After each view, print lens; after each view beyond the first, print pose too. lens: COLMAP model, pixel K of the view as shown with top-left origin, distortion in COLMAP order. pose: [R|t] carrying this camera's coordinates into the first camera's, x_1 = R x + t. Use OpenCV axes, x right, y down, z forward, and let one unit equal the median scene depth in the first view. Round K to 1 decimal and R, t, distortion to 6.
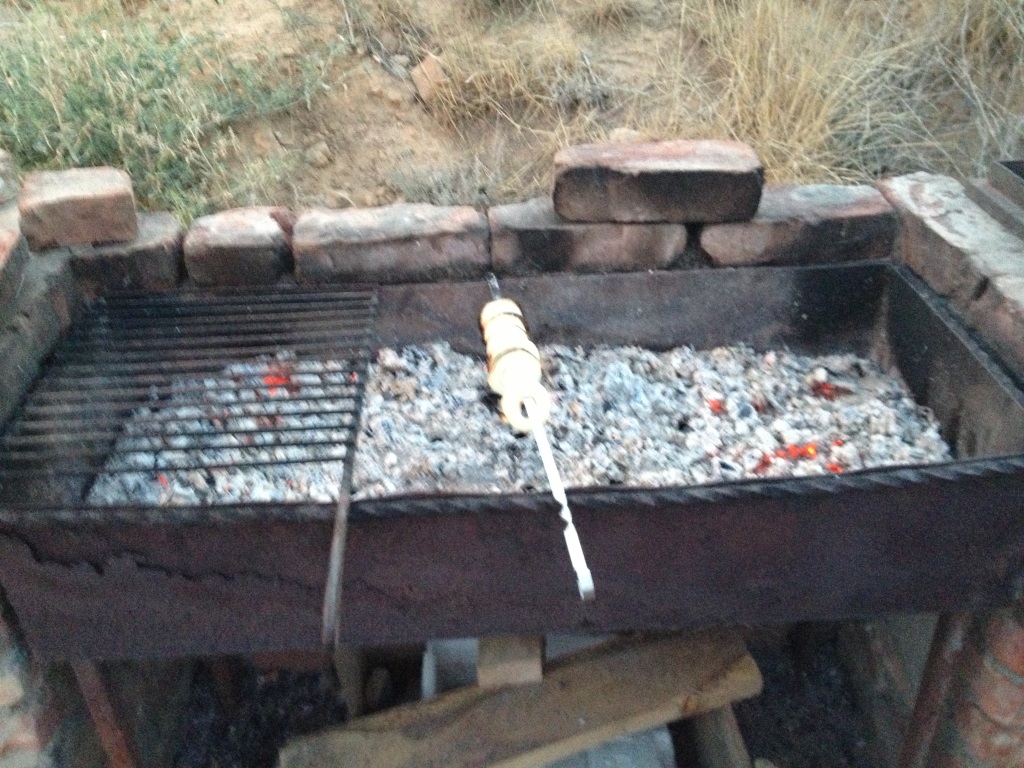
lens RADIAL K [[933.1, 0, 512.8], [0, 933.1, 352.9], [0, 0, 1]] dist [0.098221, -0.165724]
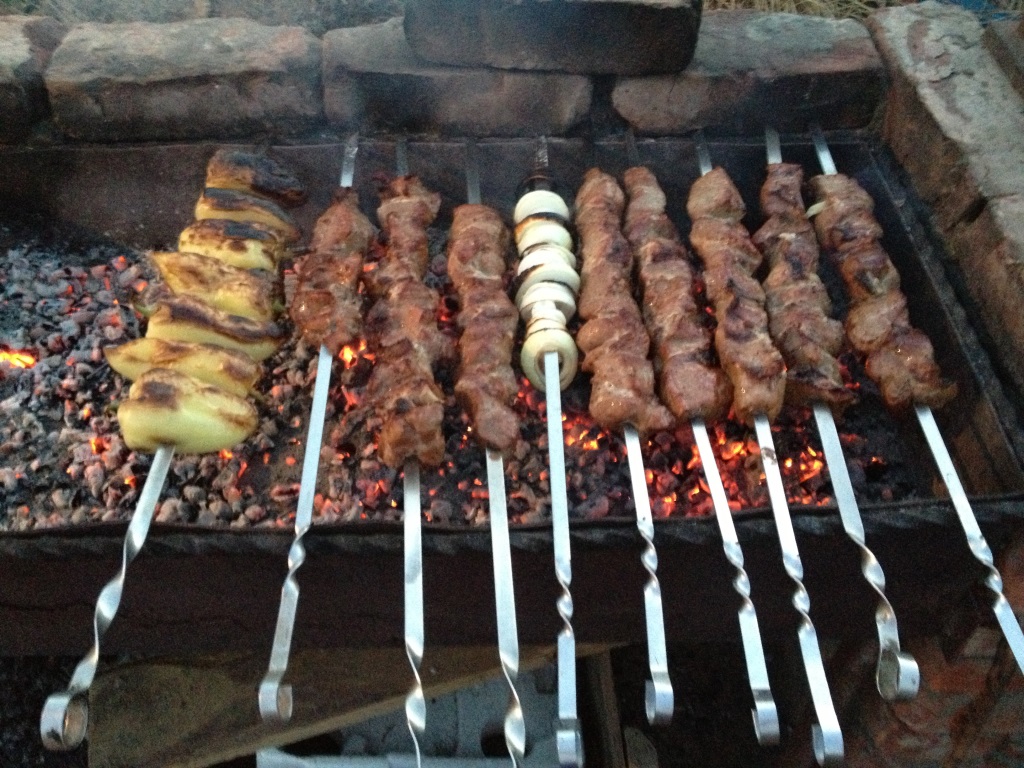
lens RADIAL K [[933.1, 0, 512.8], [0, 933.1, 352.9], [0, 0, 1]] dist [0.098221, -0.165724]
pose [[0.999179, 0.039892, 0.007035, 0.127651], [-0.040299, 0.961323, 0.272460, -0.126045], [0.004107, -0.272519, 0.962142, 0.246652]]
